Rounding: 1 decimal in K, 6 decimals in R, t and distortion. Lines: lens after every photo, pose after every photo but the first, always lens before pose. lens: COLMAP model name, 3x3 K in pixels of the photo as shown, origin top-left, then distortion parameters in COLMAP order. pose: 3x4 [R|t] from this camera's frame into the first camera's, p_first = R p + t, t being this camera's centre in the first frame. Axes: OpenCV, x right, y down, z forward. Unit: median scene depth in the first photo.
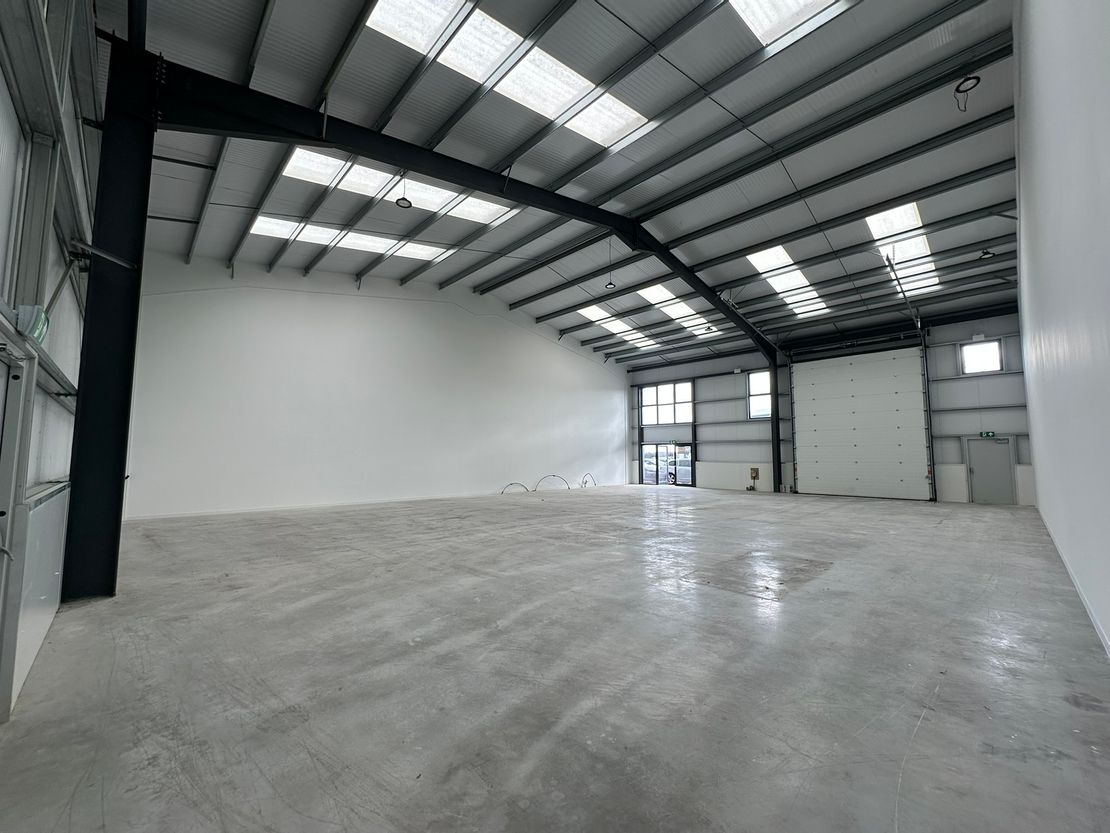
lens RADIAL K [[442.7, 0, 540.8], [0, 442.7, 417.4], [0, 0, 1]] dist [0.000741, -0.000048]
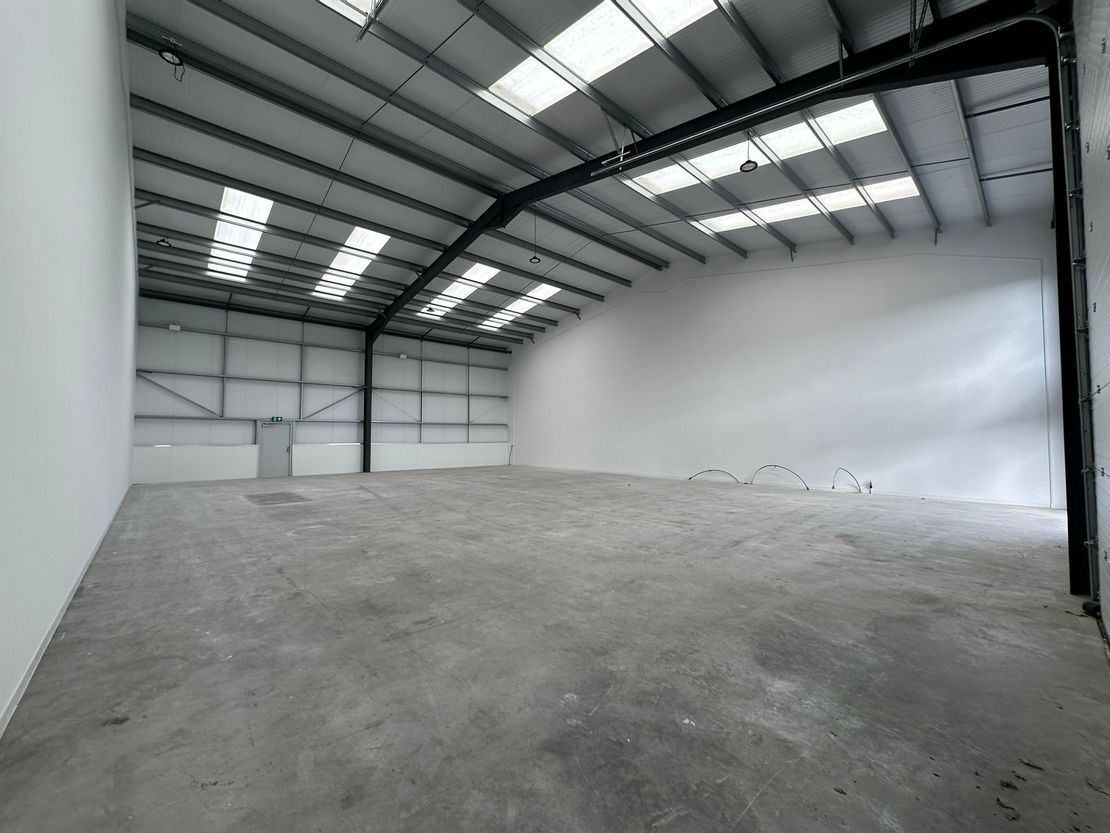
lens RADIAL K [[449.2, 0, 548.9], [0, 449.2, 433.7], [0, 0, 1]] dist [-0.002248, -0.000006]
pose [[0.012218, 0.003601, 0.999919, -1.646939], [-0.090374, 0.995905, -0.002483, 0.151444], [-0.995833, -0.090336, 0.012494, 1.770104]]
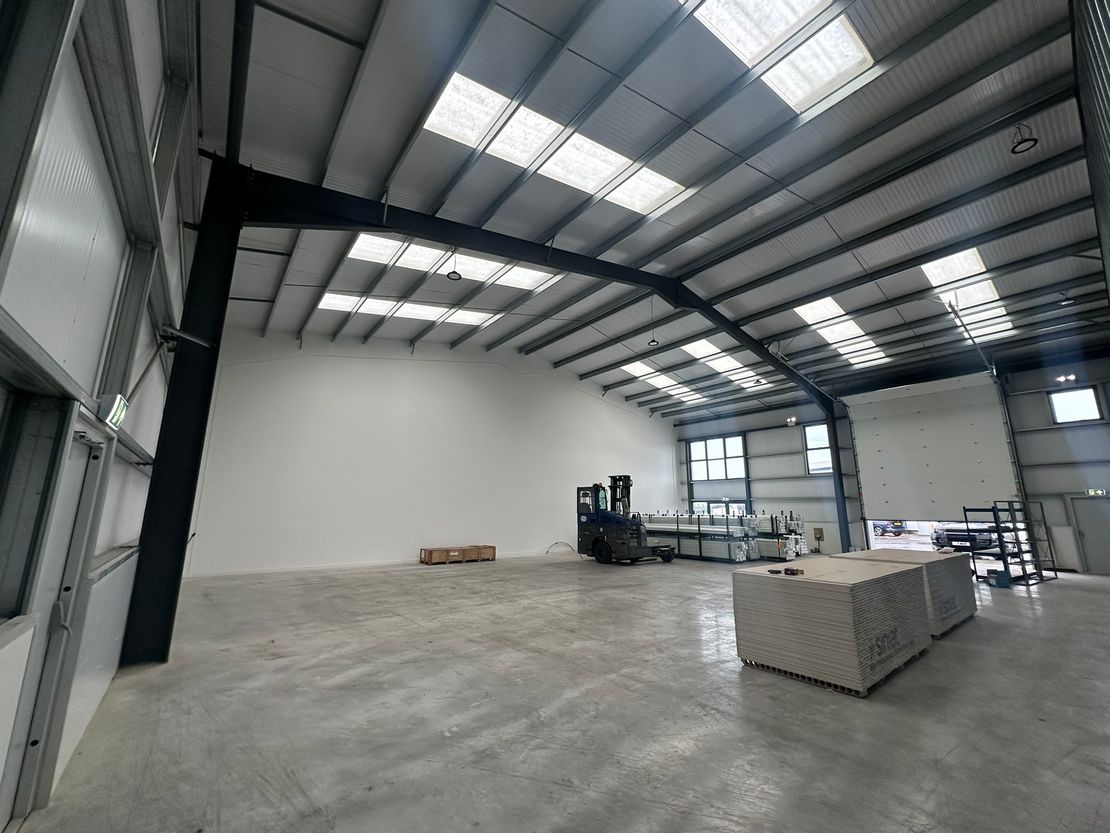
lens RADIAL K [[440.7, 0, 539.9], [0, 440.7, 421.0], [0, 0, 1]] dist [0.000611, -0.000271]
pose [[0.994623, -0.013514, -0.102679, 0.000960], [0.001509, 0.993236, -0.116100, -0.005947], [0.103554, 0.115321, 0.987916, 0.004330]]
